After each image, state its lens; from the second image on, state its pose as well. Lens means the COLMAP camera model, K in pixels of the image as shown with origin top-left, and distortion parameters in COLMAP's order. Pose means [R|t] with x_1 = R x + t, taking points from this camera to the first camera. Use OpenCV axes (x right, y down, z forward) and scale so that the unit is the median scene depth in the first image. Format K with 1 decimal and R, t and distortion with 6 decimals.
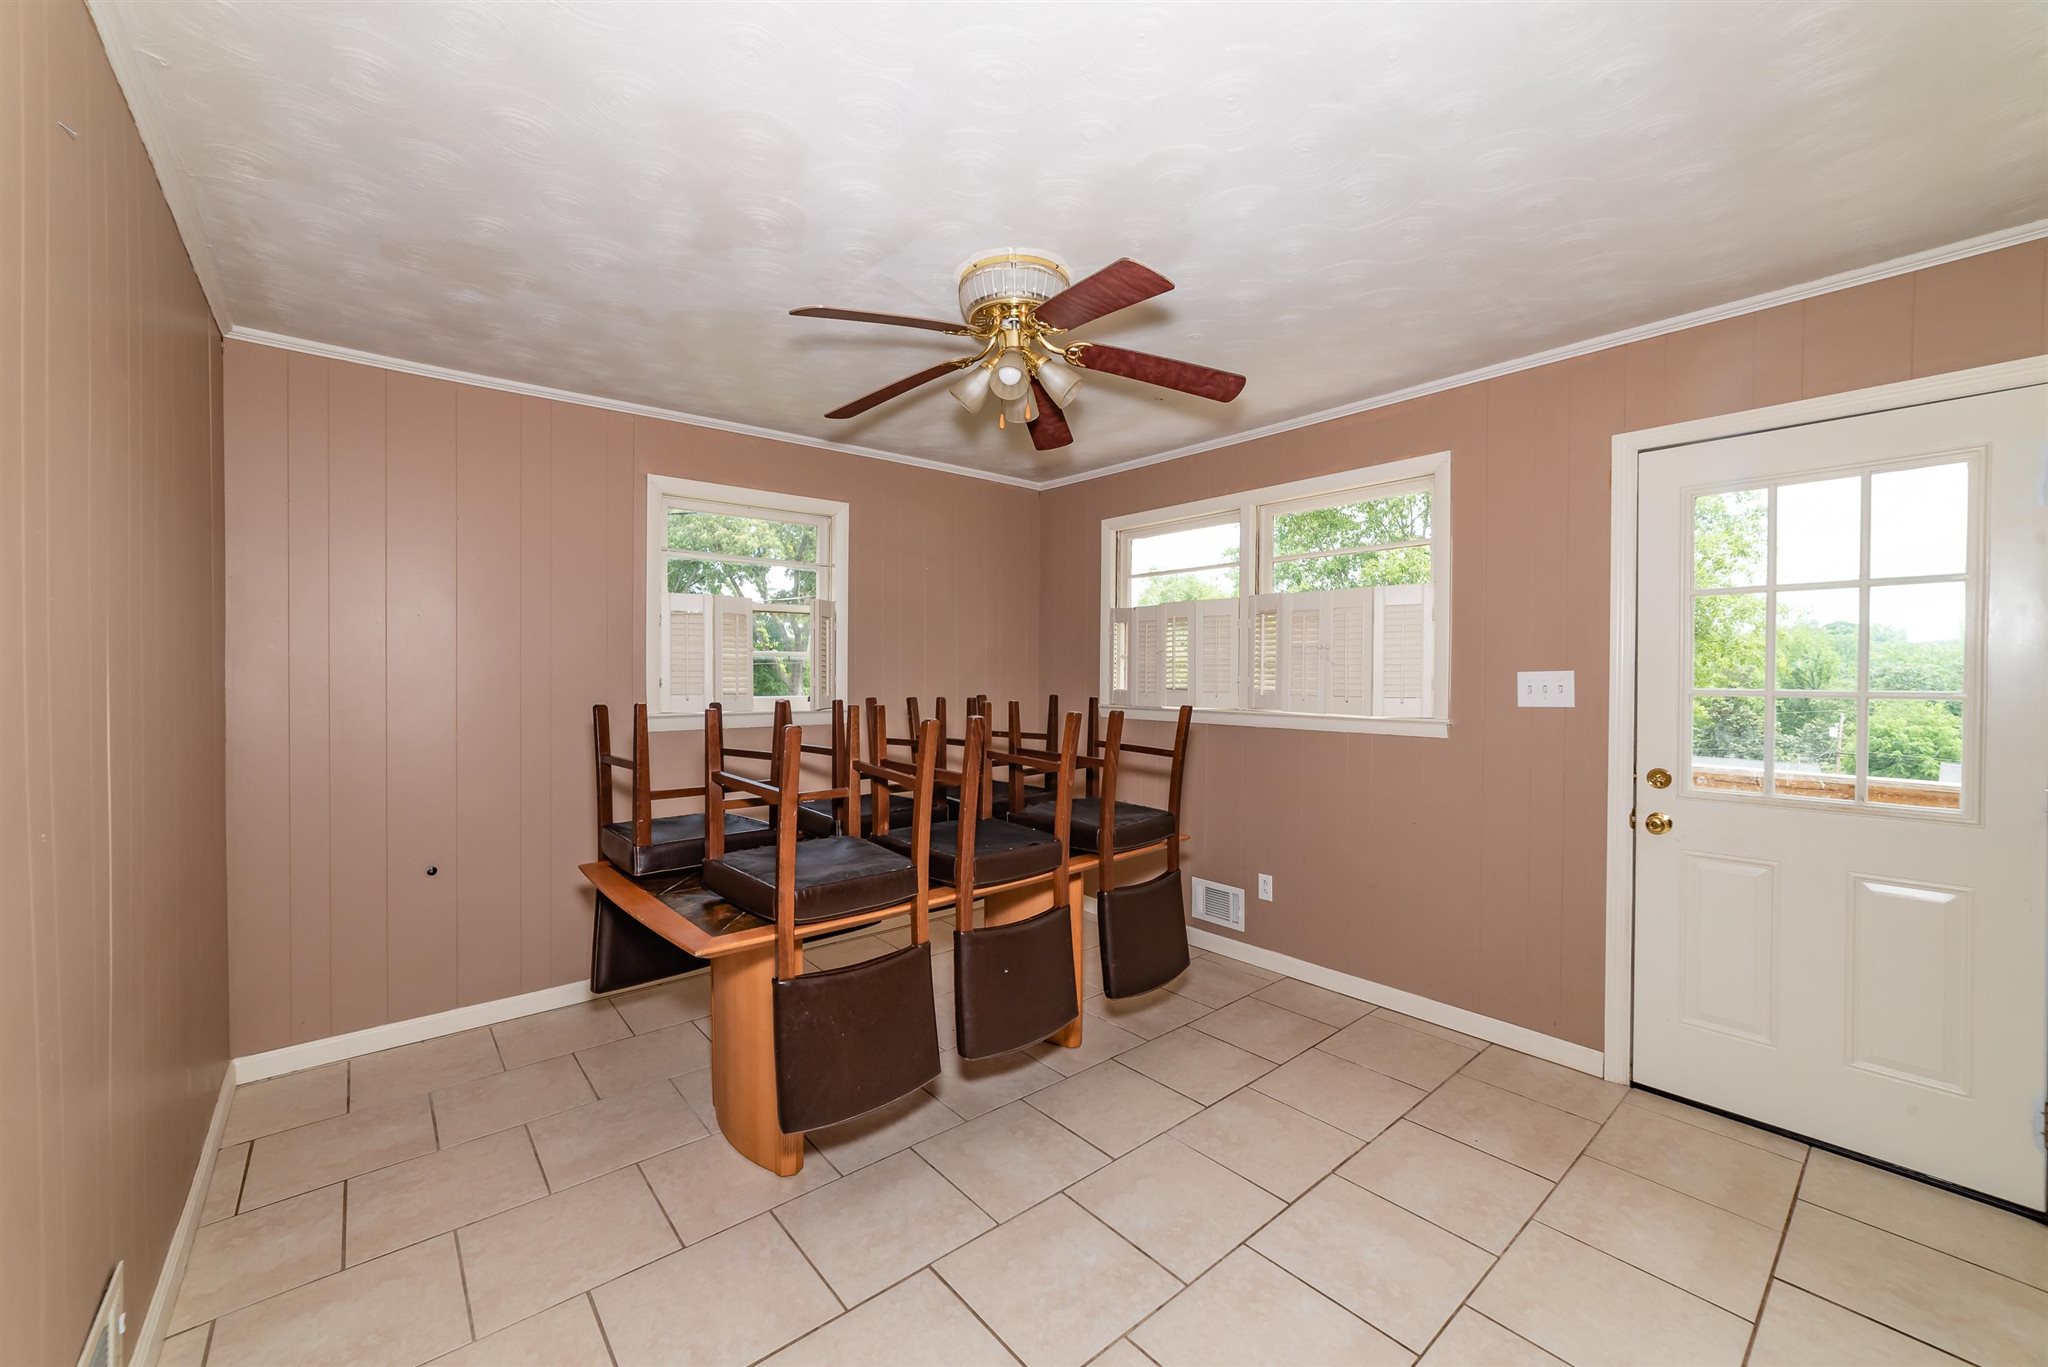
lens RADIAL K [[800.1, 0, 1017.4], [0, 800.1, 681.8], [0, 0, 1]] dist [-0.003588, 0.000361]
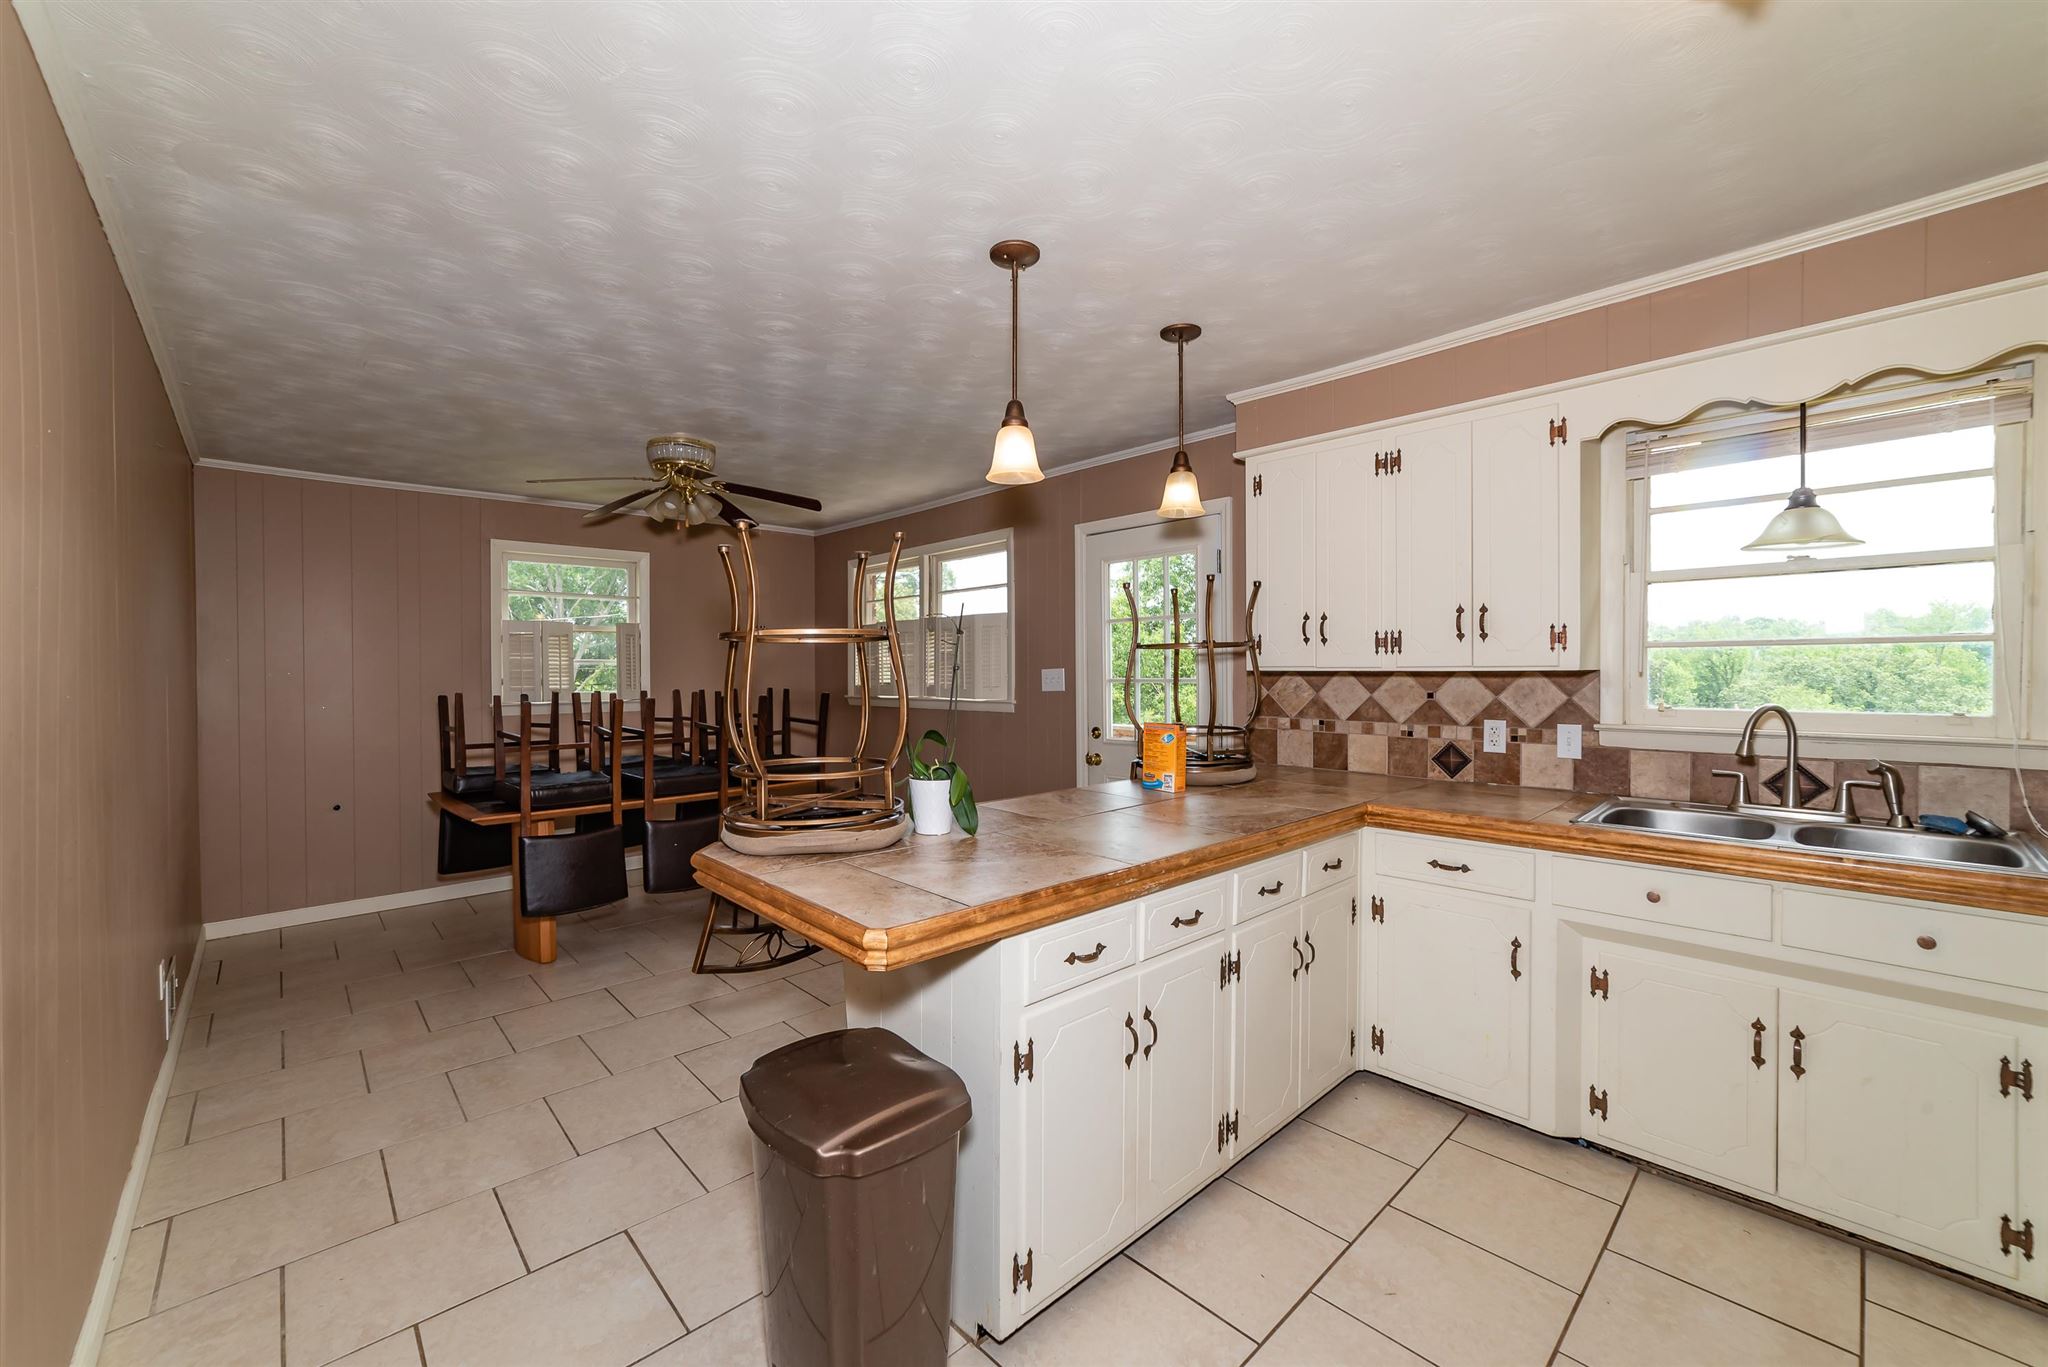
lens RADIAL K [[800.1, 0, 1017.4], [0, 800.1, 681.8], [0, 0, 1]] dist [-0.003588, 0.000361]
pose [[0.998383, -0.009663, 0.056017, 0.529530], [0.009697, 0.999953, -0.000342, 0.012815], [-0.056011, 0.000885, 0.998430, -0.653457]]
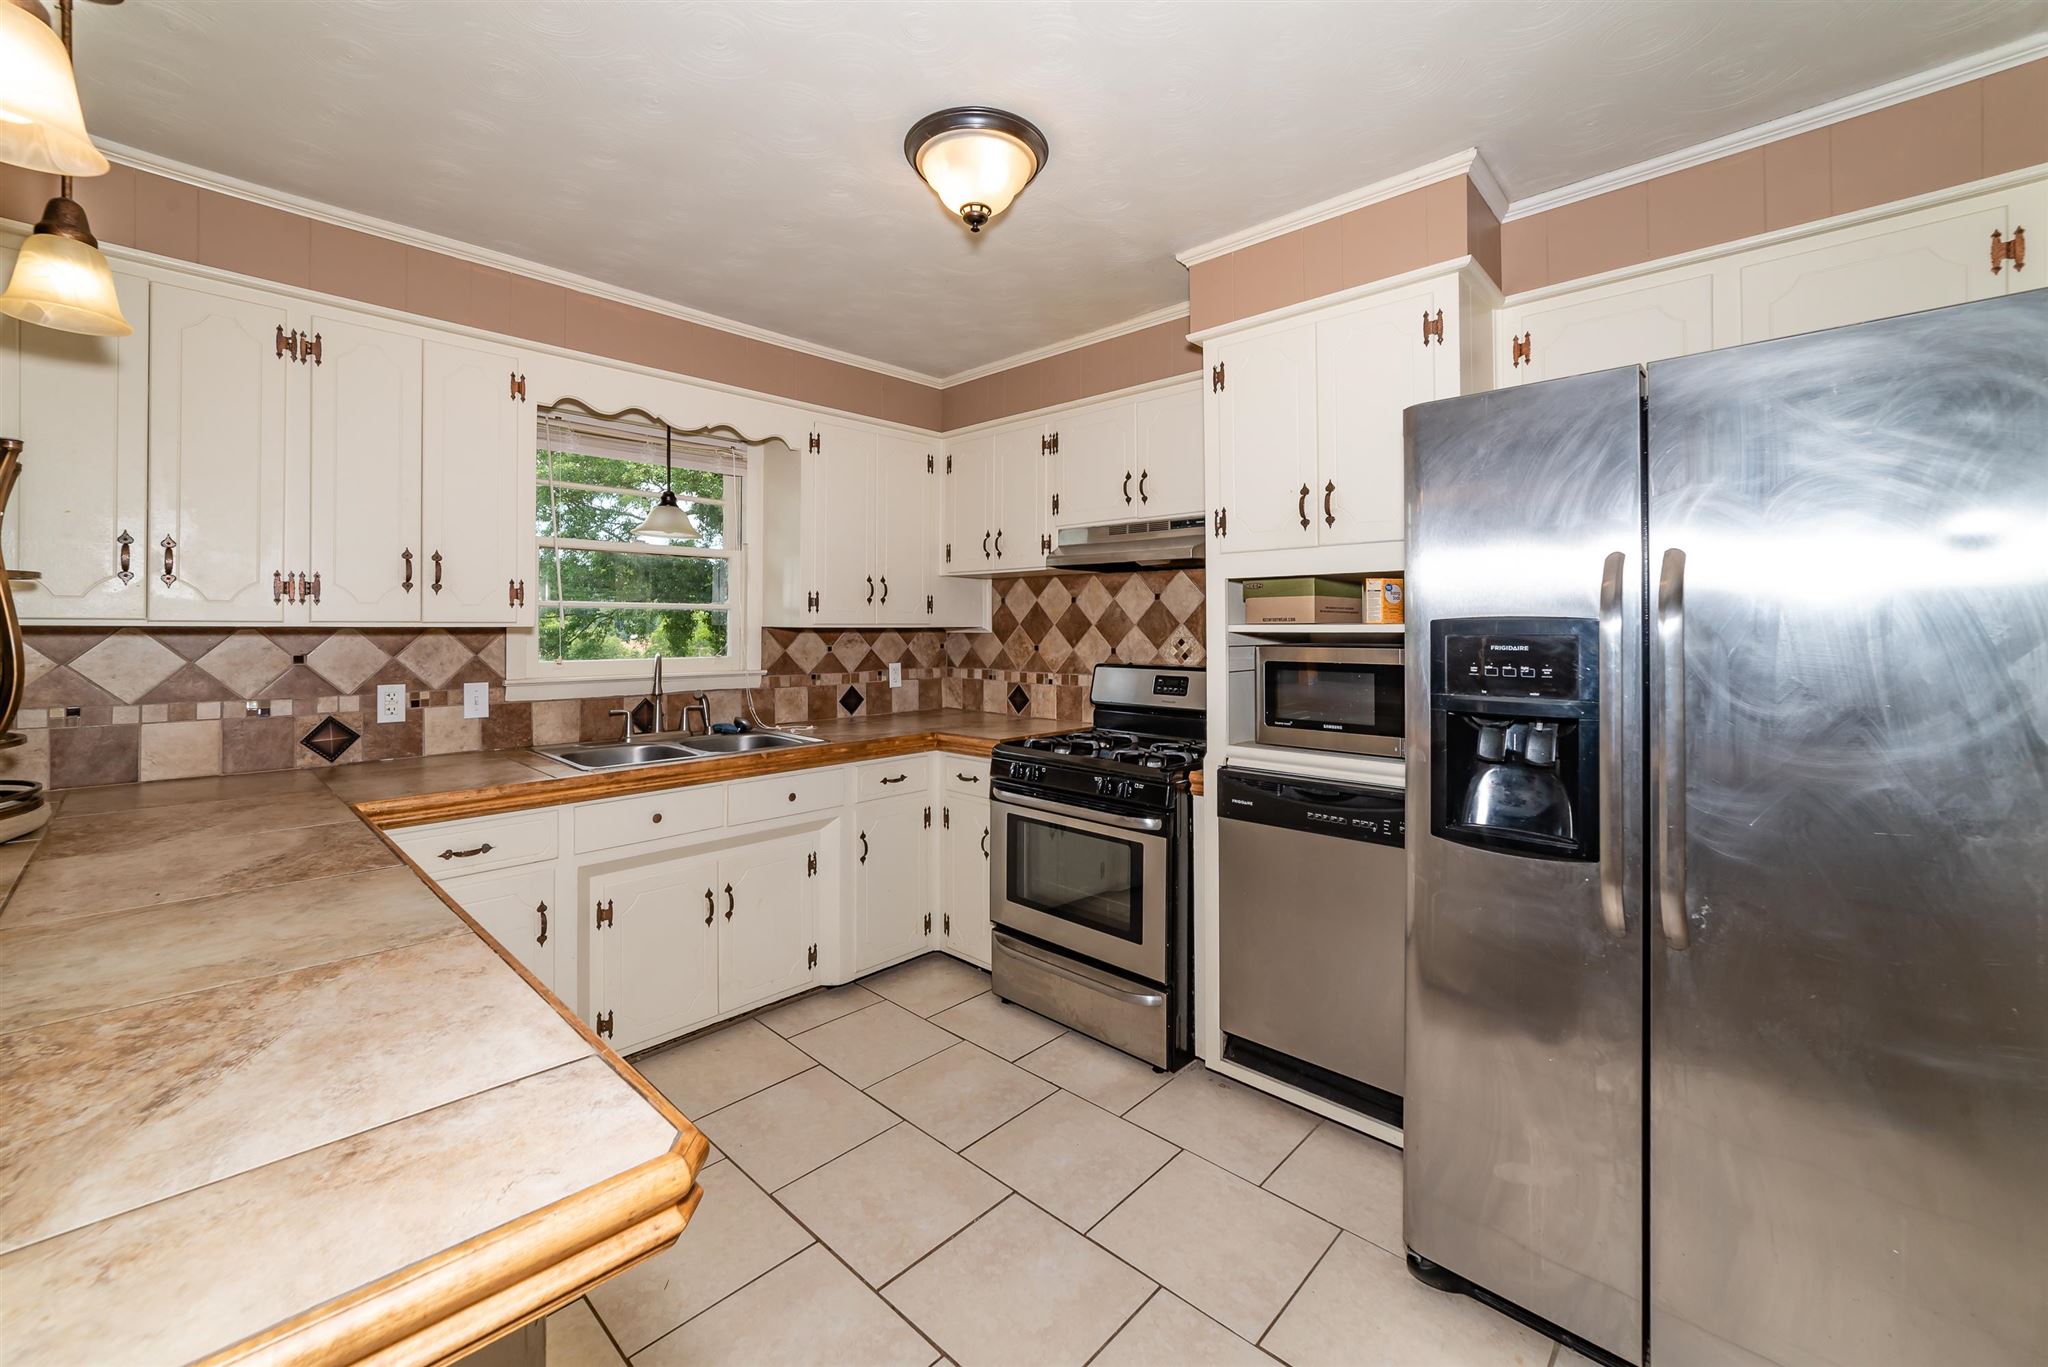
lens RADIAL K [[822.3, 0, 1020.4], [0, 822.3, 621.9], [0, 0, 1]] dist [-0.023445, 0.006476]
pose [[-0.113059, 0.003706, 0.993581, 0.205583], [0.013268, 0.999910, -0.002220, 0.009370], [-0.993500, 0.012932, -0.113098, -0.223714]]
